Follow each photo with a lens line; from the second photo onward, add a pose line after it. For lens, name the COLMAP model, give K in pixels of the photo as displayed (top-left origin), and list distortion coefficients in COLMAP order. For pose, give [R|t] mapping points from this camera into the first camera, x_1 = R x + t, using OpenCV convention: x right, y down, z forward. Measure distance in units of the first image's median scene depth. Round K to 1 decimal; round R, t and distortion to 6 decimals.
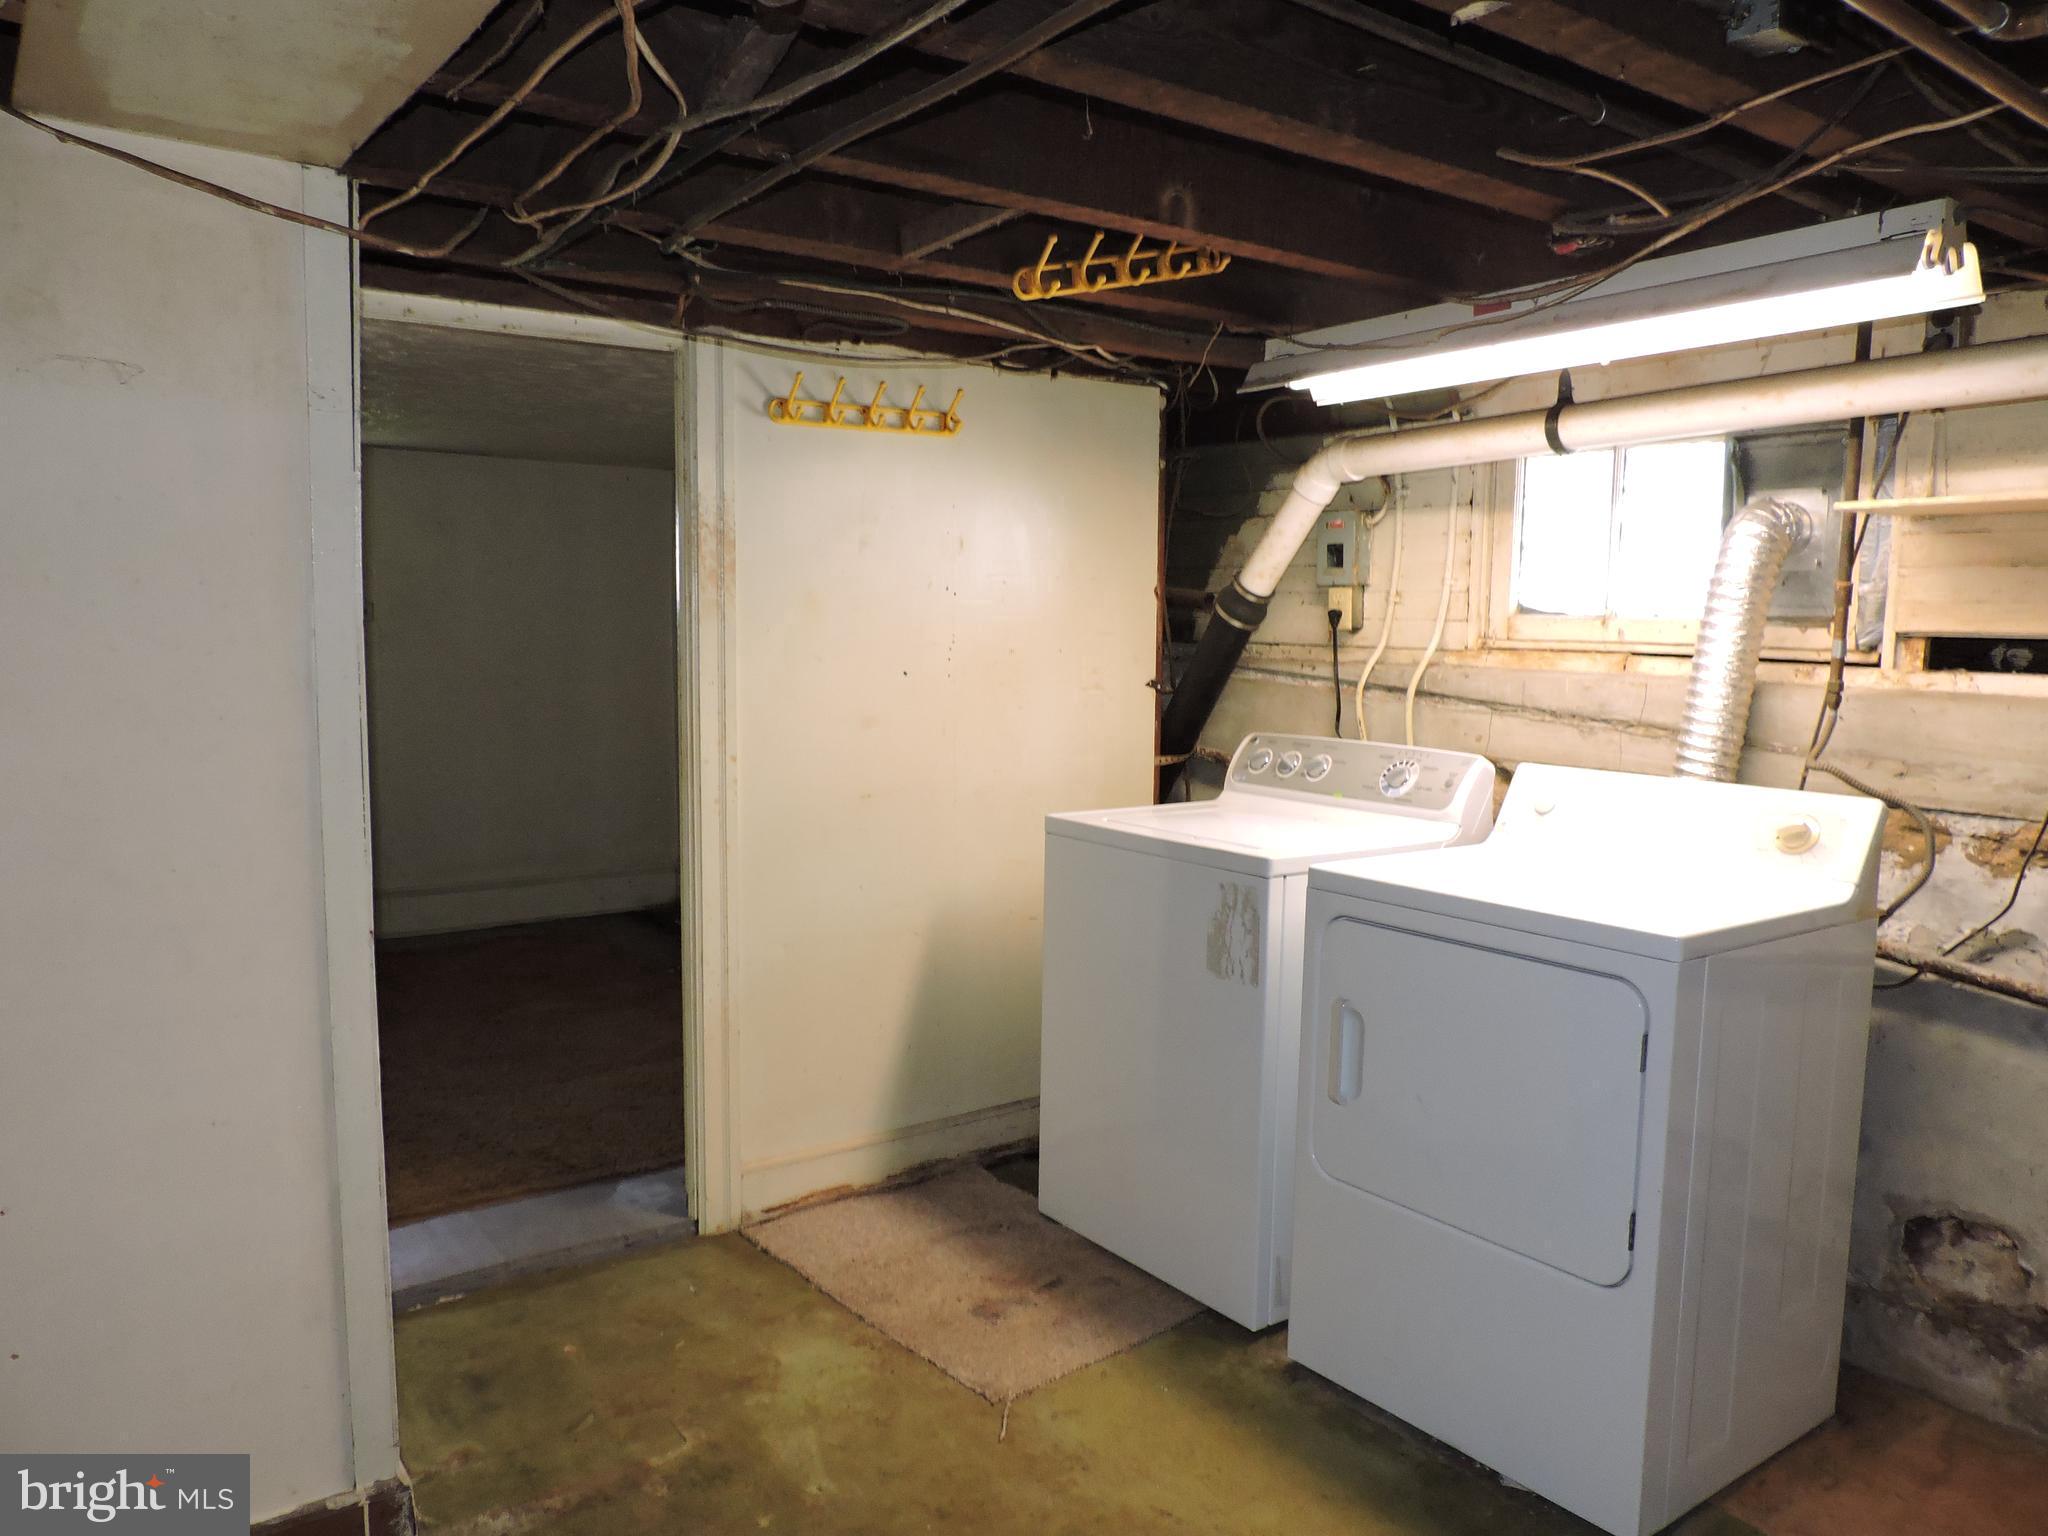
lens RADIAL K [[1458.2, 0, 1025.2], [0, 1458.2, 770.3], [0, 0, 1]] dist [-0.023202, 0.005361]
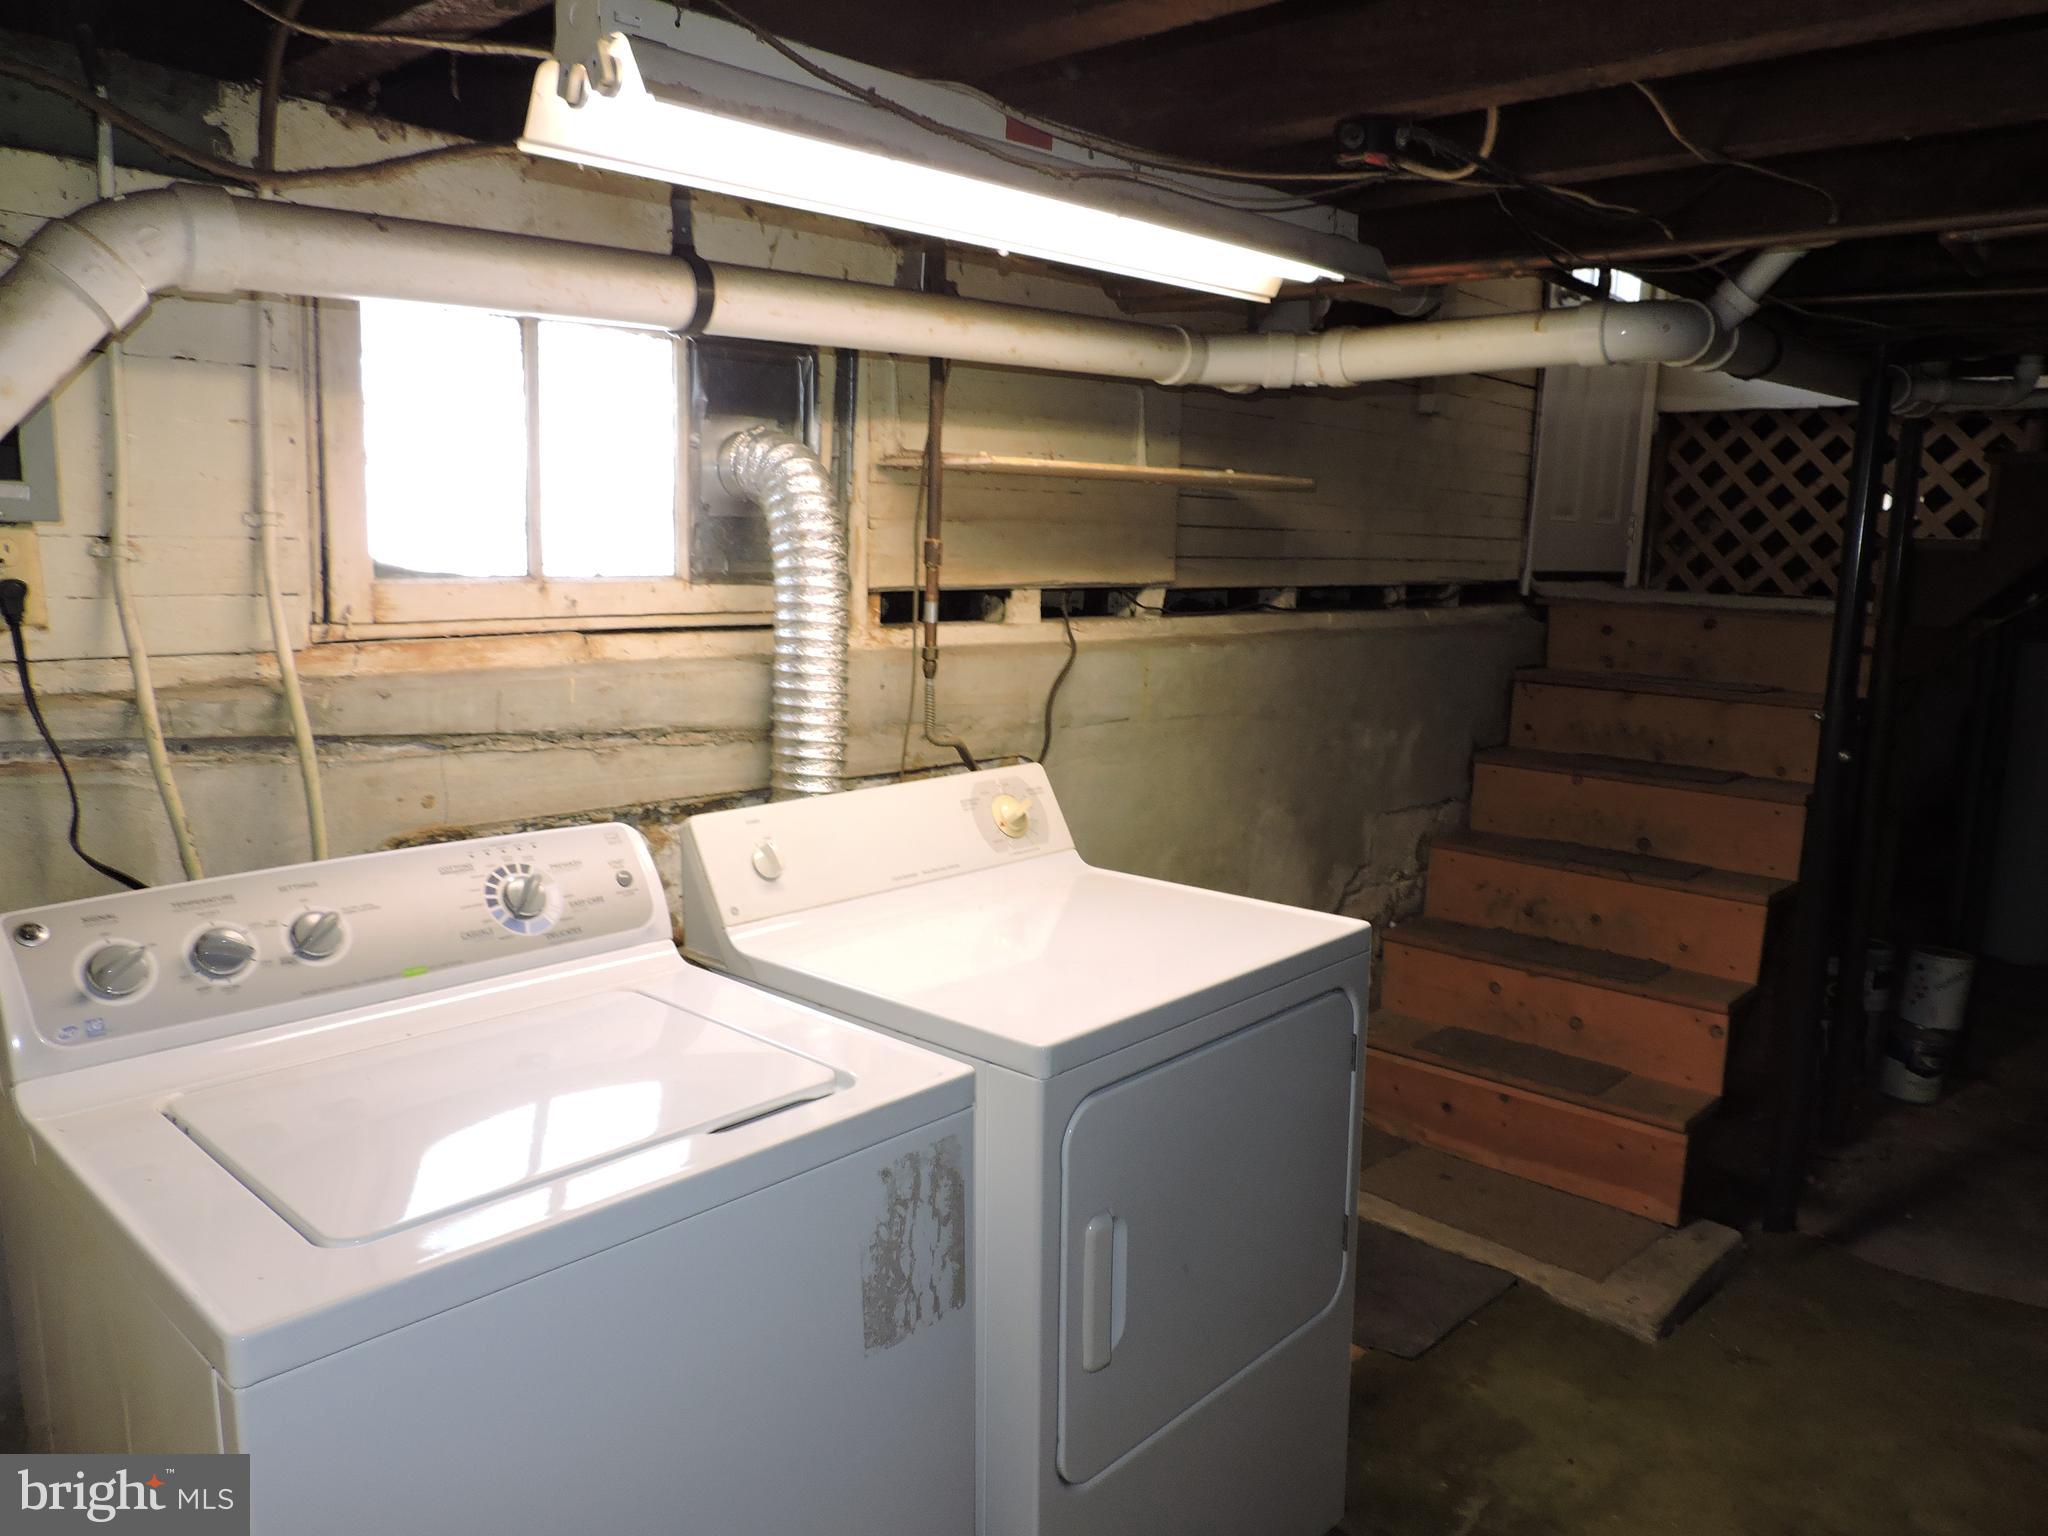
lens RADIAL K [[1458.2, 0, 1025.2], [0, 1458.2, 770.3], [0, 0, 1]] dist [-0.023202, 0.005361]
pose [[-0.187914, -0.174603, 0.966541, -0.298587], [0.083892, 0.977623, 0.192915, -0.132820], [-0.978596, 0.117337, -0.169061, 0.928140]]
